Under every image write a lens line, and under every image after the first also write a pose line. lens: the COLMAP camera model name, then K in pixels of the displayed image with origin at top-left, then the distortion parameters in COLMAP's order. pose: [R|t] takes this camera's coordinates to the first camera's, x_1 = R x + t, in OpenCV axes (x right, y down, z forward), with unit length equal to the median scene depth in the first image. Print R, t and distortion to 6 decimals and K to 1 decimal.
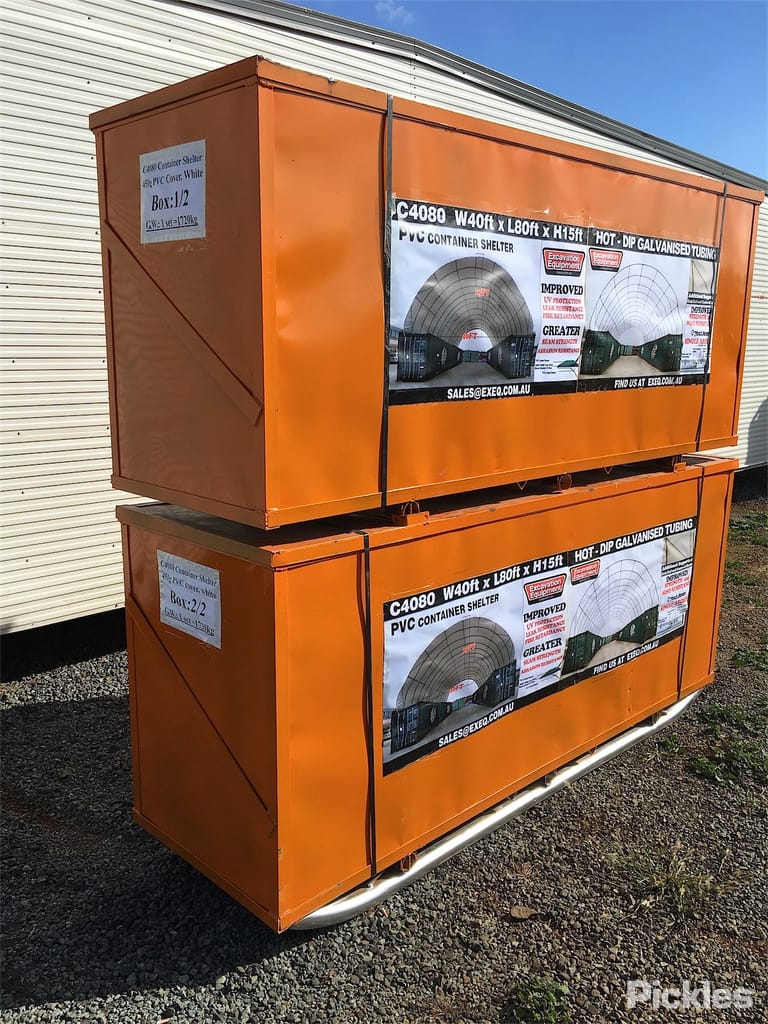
lens RADIAL K [[869.3, 0, 384.0], [0, 869.3, 512.0], [0, 0, 1]] dist [0.066165, -0.003087]
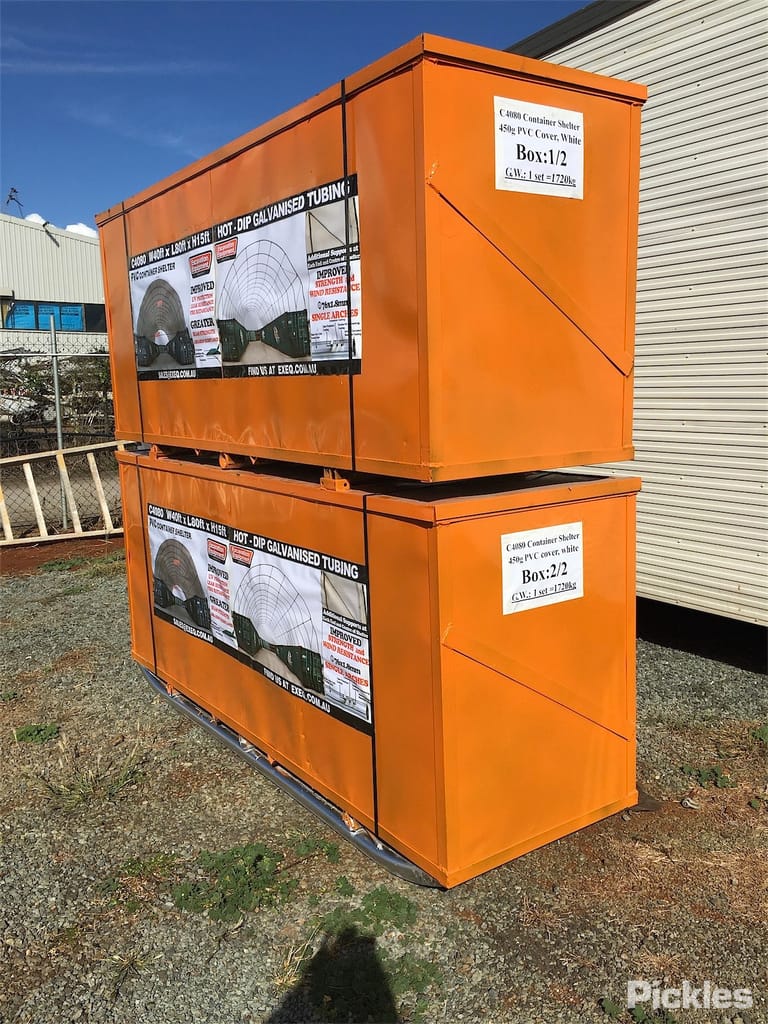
lens RADIAL K [[869.3, 0, 384.0], [0, 869.3, 512.0], [0, 0, 1]] dist [0.066165, -0.003087]
pose [[-0.163097, 0.142337, -0.976289, 1.293562], [-0.174105, 0.969857, 0.170484, -0.199073], [0.971127, 0.197782, -0.133399, 1.398457]]
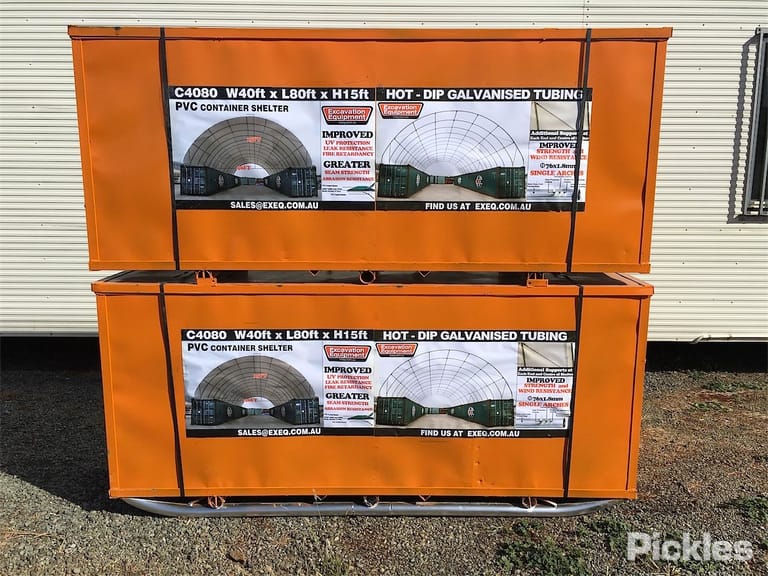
lens RADIAL K [[652.0, 0, 384.0], [0, 652.0, 288.0], [0, 0, 1]] dist [0.066165, -0.003087]
pose [[0.717473, 0.115528, -0.686940, 0.947221], [-0.135678, 0.990441, 0.024862, -0.047161], [0.683246, 0.075365, 0.726289, 0.299482]]
